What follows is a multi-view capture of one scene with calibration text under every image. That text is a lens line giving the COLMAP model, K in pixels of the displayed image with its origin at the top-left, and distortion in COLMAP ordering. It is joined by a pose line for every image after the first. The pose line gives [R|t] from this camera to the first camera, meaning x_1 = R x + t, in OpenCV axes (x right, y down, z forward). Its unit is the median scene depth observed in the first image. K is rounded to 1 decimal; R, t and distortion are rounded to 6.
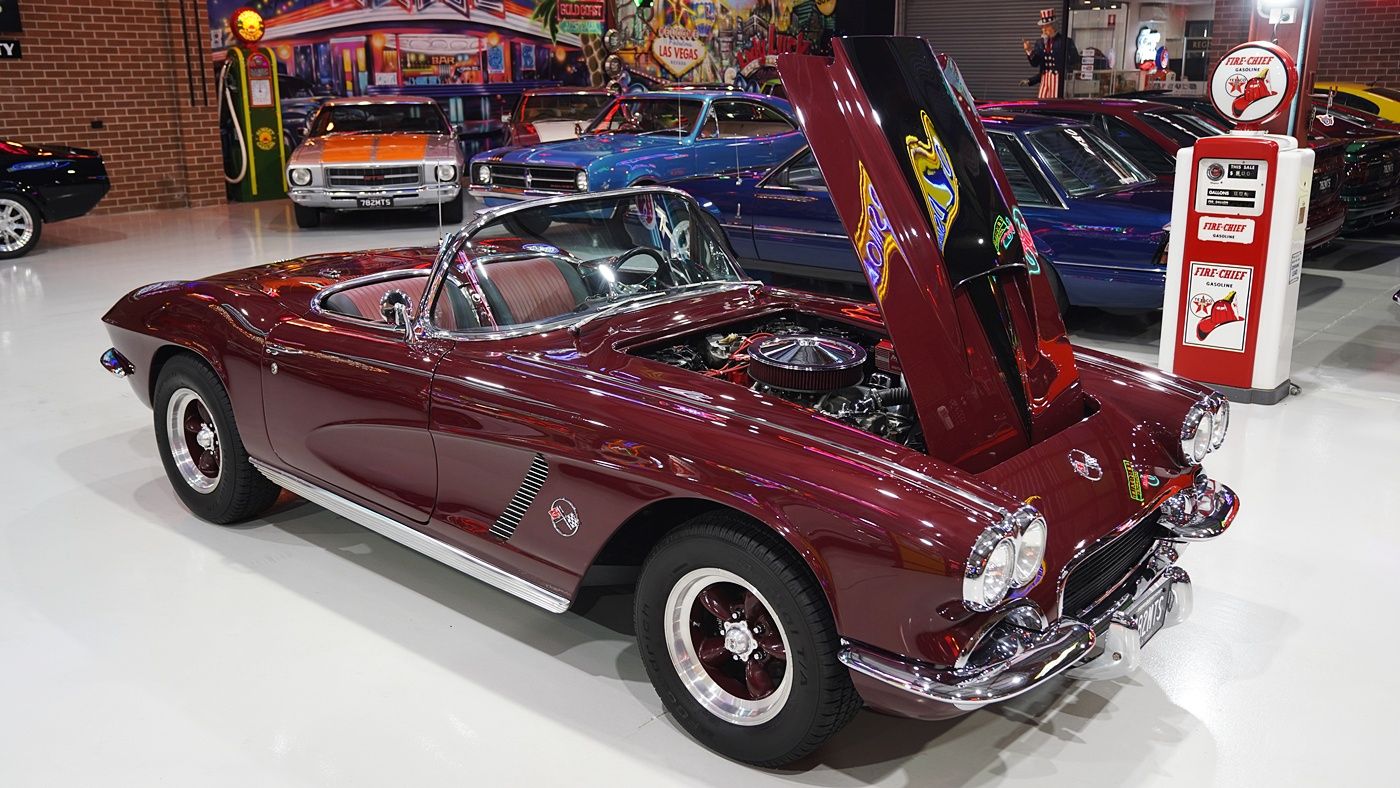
lens RADIAL K [[1187.3, 0, 700.0], [0, 1187.3, 394.0], [0, 0, 1]] dist [-0.044192, 0.099681]
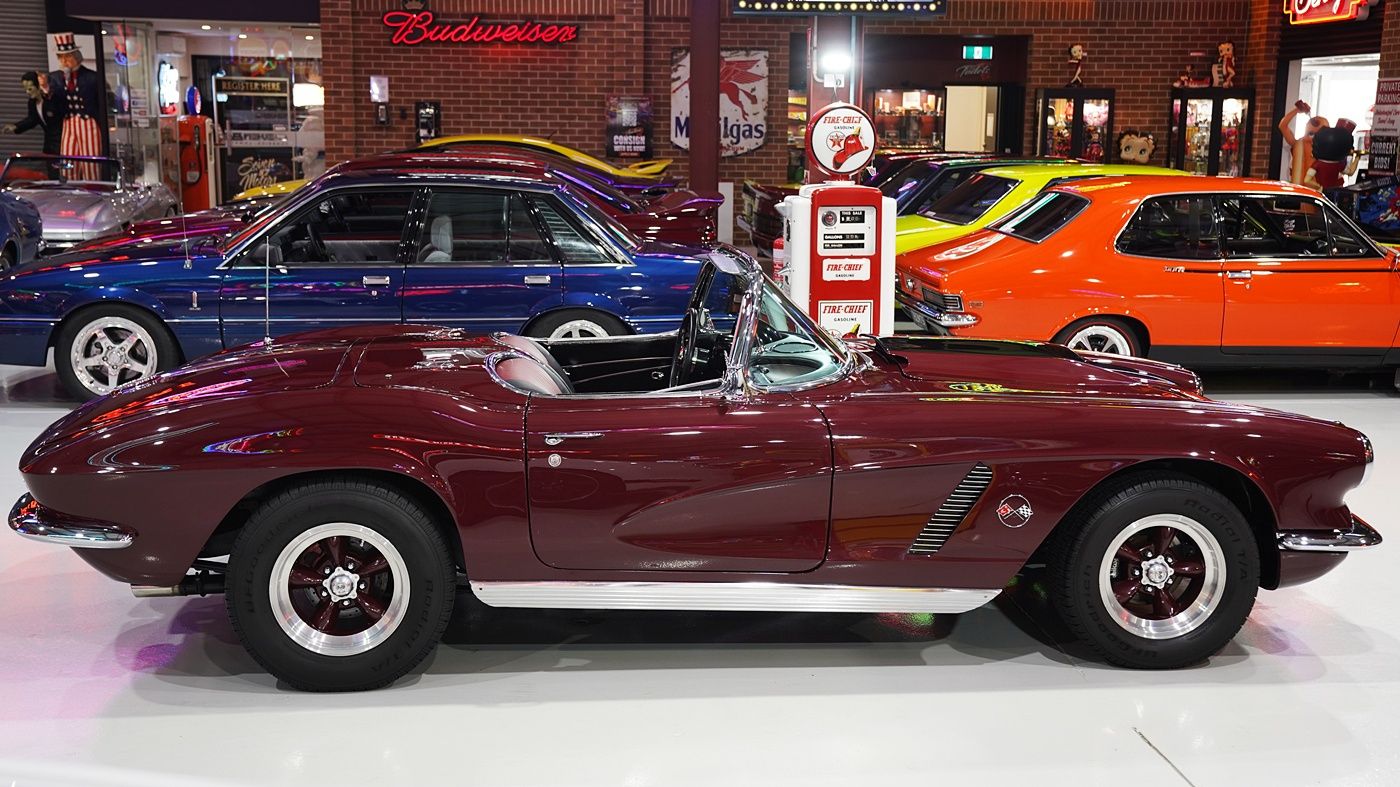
lens RADIAL K [[1651.2, 0, 700.0], [0, 1651.2, 393.5], [0, 0, 1]] dist [0.052578, 0.014060]
pose [[0.687708, -0.108945, 0.717766, -0.757087], [0.179667, 0.983462, -0.022870, -0.014007], [-0.703404, 0.144687, 0.695909, 0.037467]]
